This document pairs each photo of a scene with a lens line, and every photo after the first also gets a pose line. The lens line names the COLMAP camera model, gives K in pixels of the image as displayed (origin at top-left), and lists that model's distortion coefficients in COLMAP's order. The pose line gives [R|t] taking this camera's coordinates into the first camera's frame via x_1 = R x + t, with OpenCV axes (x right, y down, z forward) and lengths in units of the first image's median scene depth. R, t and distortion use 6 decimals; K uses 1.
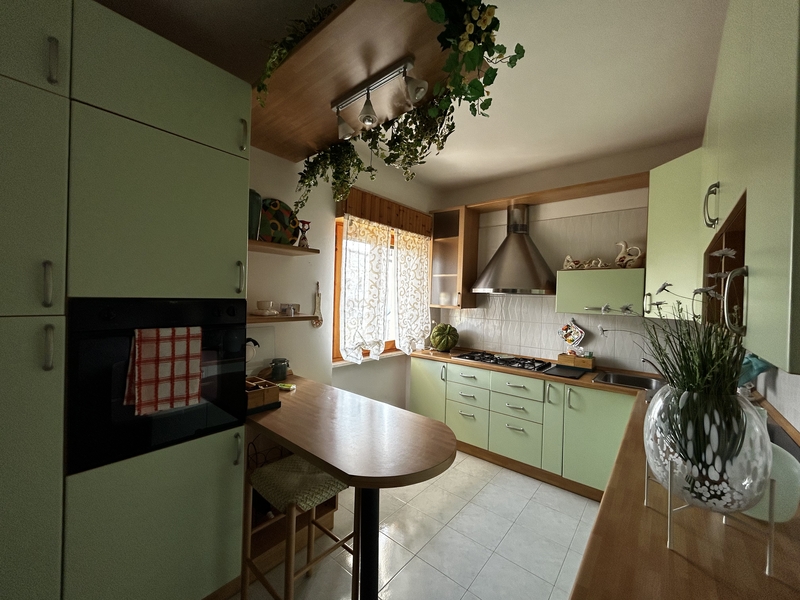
lens RADIAL K [[320.7, 0, 398.8], [0, 320.7, 298.2], [0, 0, 1]] dist [-0.000684, 0.000102]
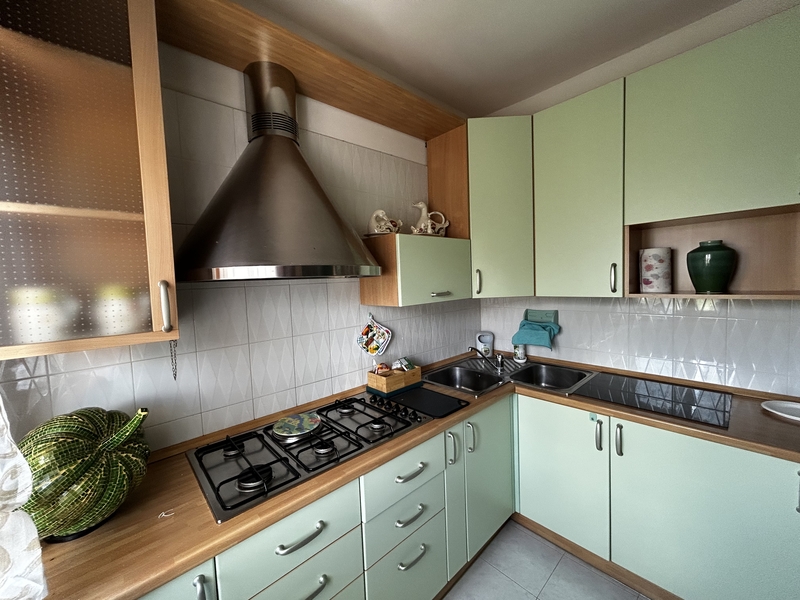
lens RADIAL K [[320.7, 0, 396.3], [0, 320.7, 300.5], [0, 0, 1]] dist [-0.000684, 0.000102]
pose [[0.125469, -0.103283, 0.986707, -0.068186], [0.047375, 0.994055, 0.098028, -0.021734], [-0.990966, 0.034445, 0.129616, 0.873386]]
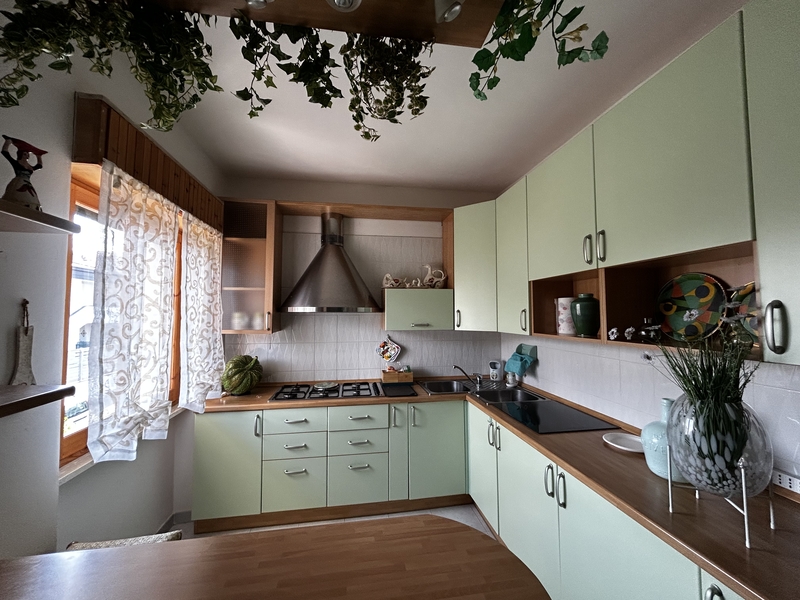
lens RADIAL K [[320.7, 0, 397.9], [0, 320.7, 297.7], [0, 0, 1]] dist [-0.000684, 0.000102]
pose [[0.650955, 0.006820, 0.759086, -0.216584], [0.024168, 0.999267, -0.029703, -0.024800], [-0.758732, 0.037681, 0.650312, 0.308119]]
